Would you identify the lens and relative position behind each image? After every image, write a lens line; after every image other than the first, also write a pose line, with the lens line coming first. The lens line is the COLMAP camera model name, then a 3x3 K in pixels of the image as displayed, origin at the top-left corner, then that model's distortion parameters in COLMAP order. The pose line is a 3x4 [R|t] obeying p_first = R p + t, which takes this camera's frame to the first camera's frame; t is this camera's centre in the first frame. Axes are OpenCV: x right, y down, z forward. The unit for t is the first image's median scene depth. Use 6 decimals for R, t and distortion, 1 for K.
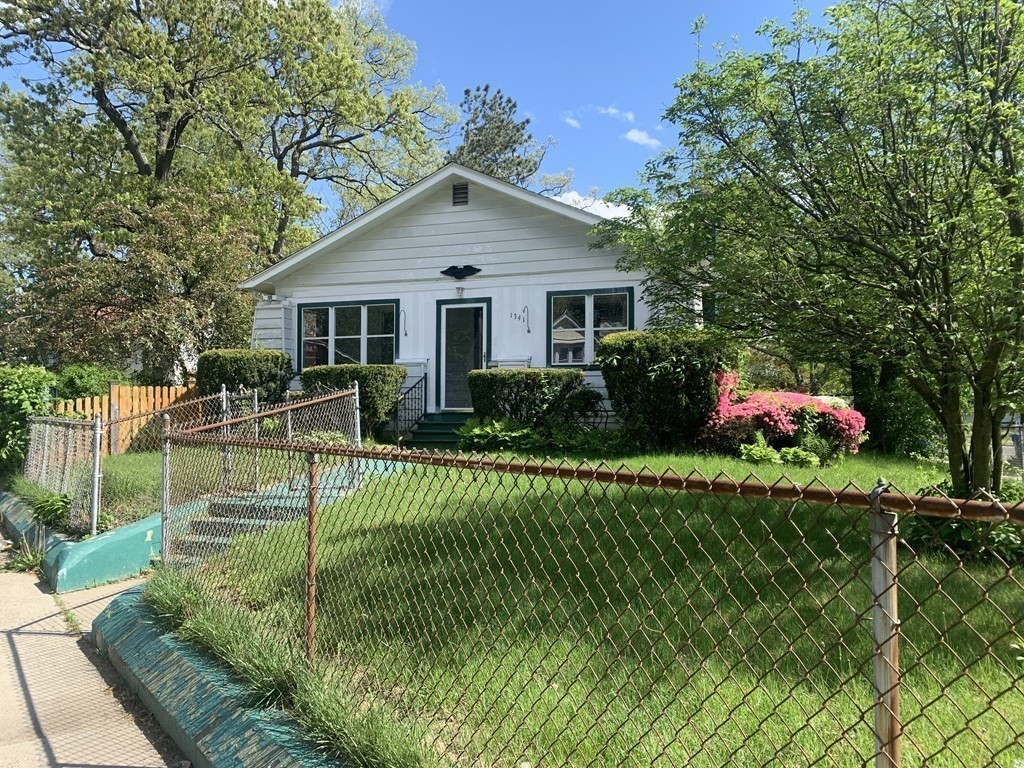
lens RADIAL K [[797.0, 0, 512.0], [0, 797.0, 384.0], [0, 0, 1]] dist [0.006099, 0.001027]
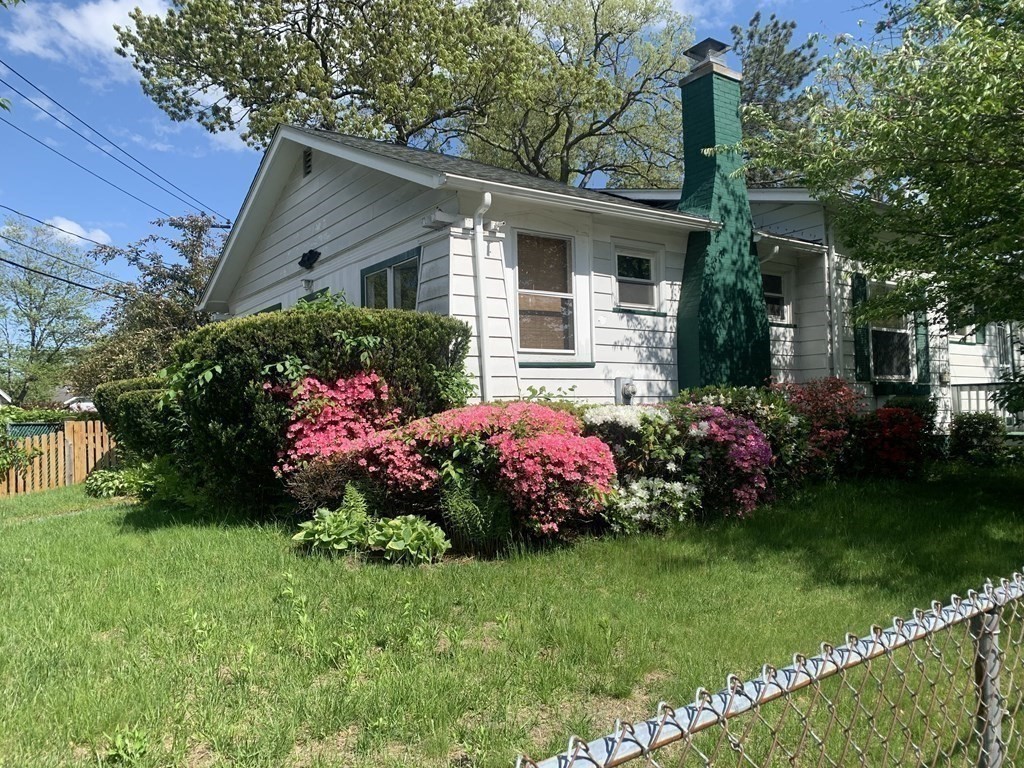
lens RADIAL K [[797.0, 0, 512.0], [0, 797.0, 384.0], [0, 0, 1]] dist [0.006099, 0.001027]
pose [[0.821863, -0.058342, -0.566690, 0.551510], [0.057506, 0.998157, -0.019362, 0.006627], [0.566775, -0.016676, 0.823704, 0.489254]]
